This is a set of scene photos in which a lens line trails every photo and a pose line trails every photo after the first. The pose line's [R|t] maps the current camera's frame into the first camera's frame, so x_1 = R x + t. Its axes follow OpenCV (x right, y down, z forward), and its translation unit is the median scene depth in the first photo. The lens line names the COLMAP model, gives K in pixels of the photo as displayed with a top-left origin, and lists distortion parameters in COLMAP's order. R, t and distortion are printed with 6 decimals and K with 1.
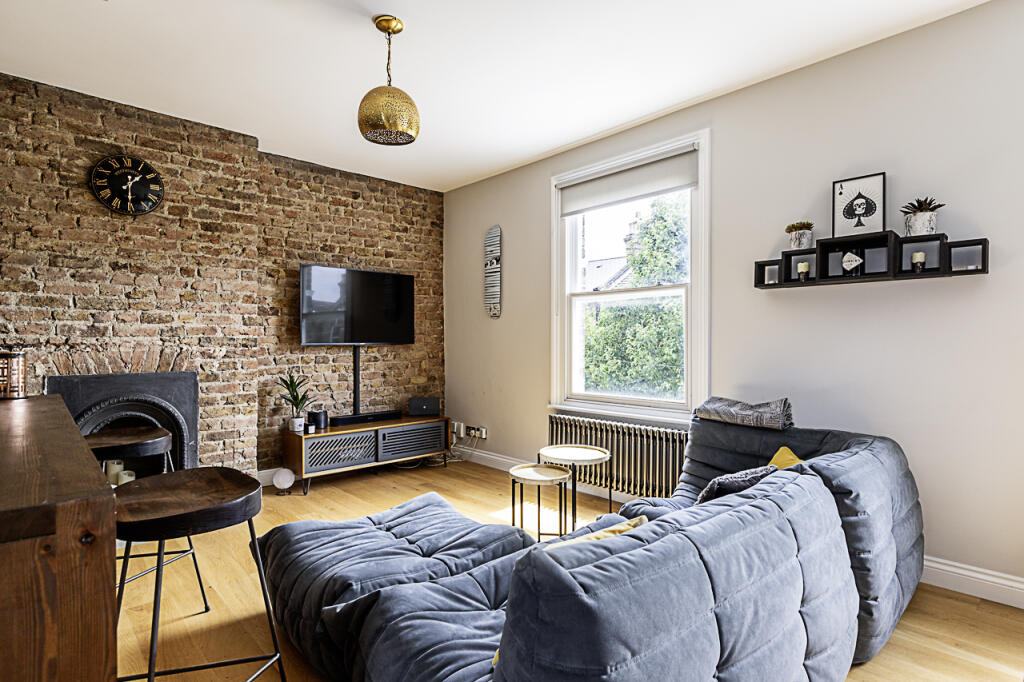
lens RADIAL K [[532.4, 0, 514.8], [0, 532.4, 341.0], [0, 0, 1]] dist [0.000790, -0.001247]
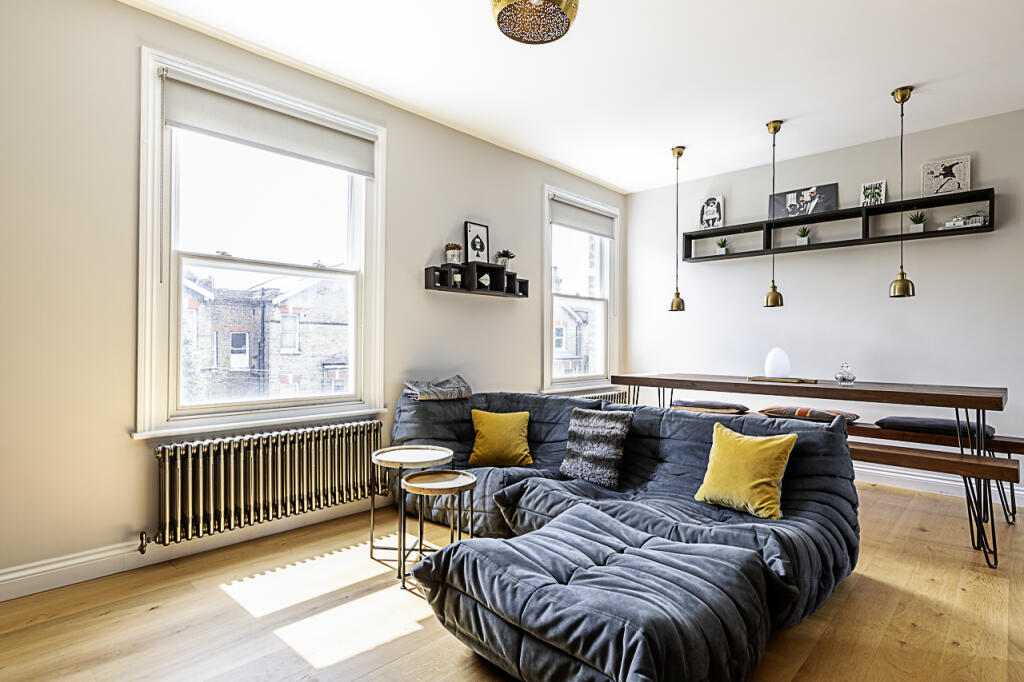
lens RADIAL K [[532.4, 0, 514.8], [0, 532.4, 341.0], [0, 0, 1]] dist [0.000790, -0.001247]
pose [[-0.066455, 0.004567, 0.997779, -0.854012], [-0.005238, 0.999974, -0.004926, 0.029487], [-0.997776, -0.005554, -0.066429, 0.987574]]
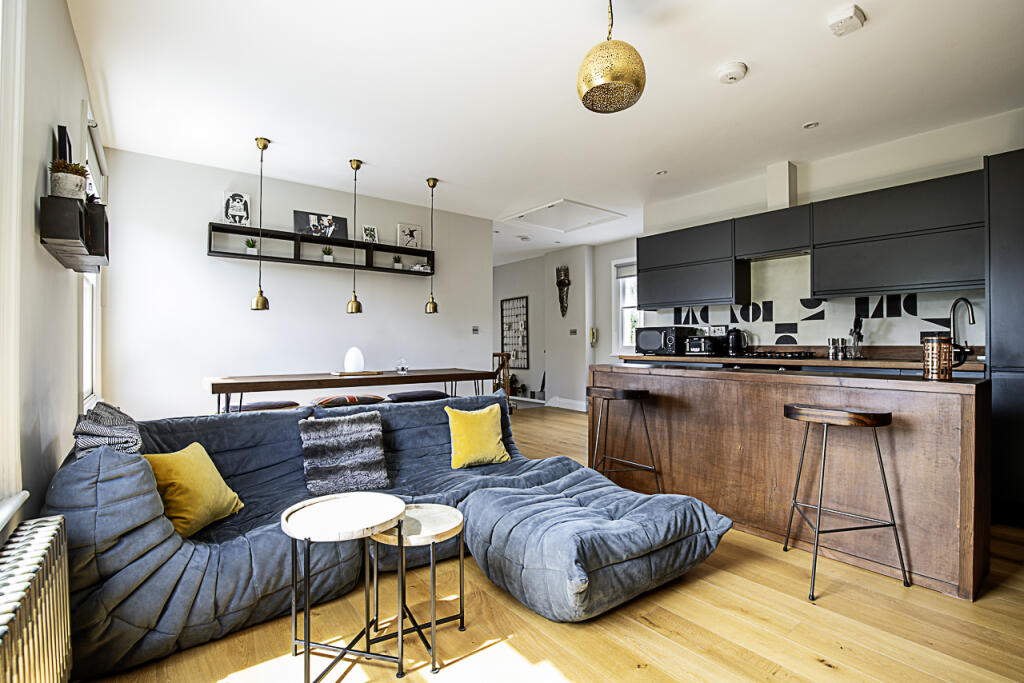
lens RADIAL K [[476.2, 0, 512.0], [0, 476.2, 341.5], [0, 0, 1]] dist [-0.033257, 0.000023]
pose [[-0.996356, 0.001355, 0.085280, -0.127969], [0.000951, 0.999988, -0.004779, 0.026146], [-0.085285, -0.004681, -0.996346, 1.667081]]
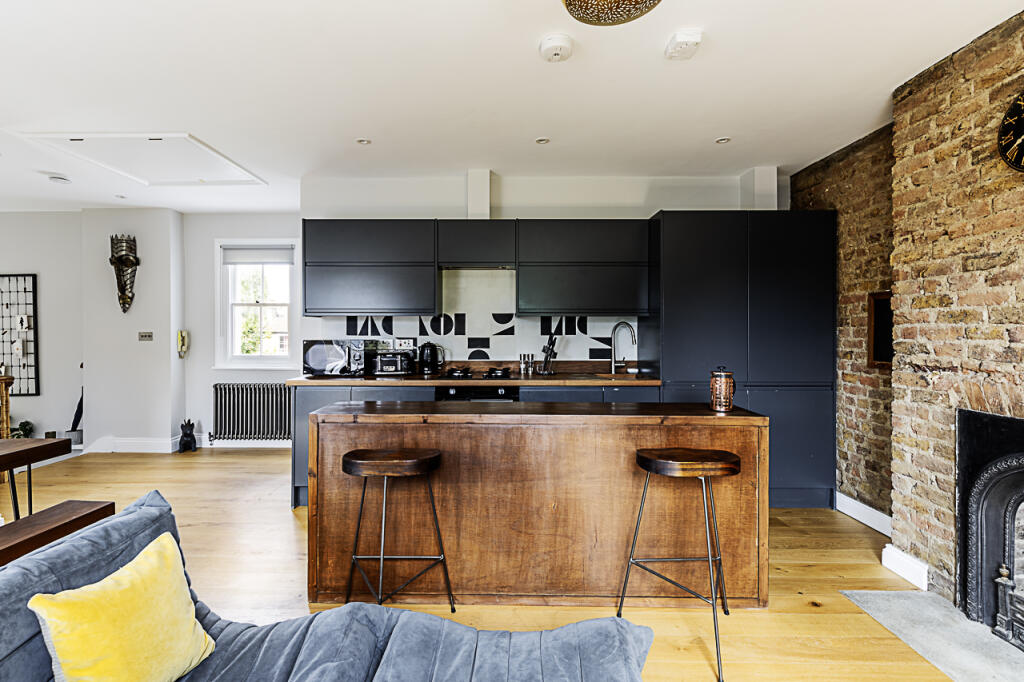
lens RADIAL K [[475.2, 0, 501.6], [0, 475.2, 330.0], [0, 0, 1]] dist [0.005422, 0.000101]
pose [[-0.689305, -0.000263, -0.724471, 0.149169], [0.001964, 0.999996, -0.002231, -0.061020], [0.724469, -0.002961, -0.689302, 1.142986]]
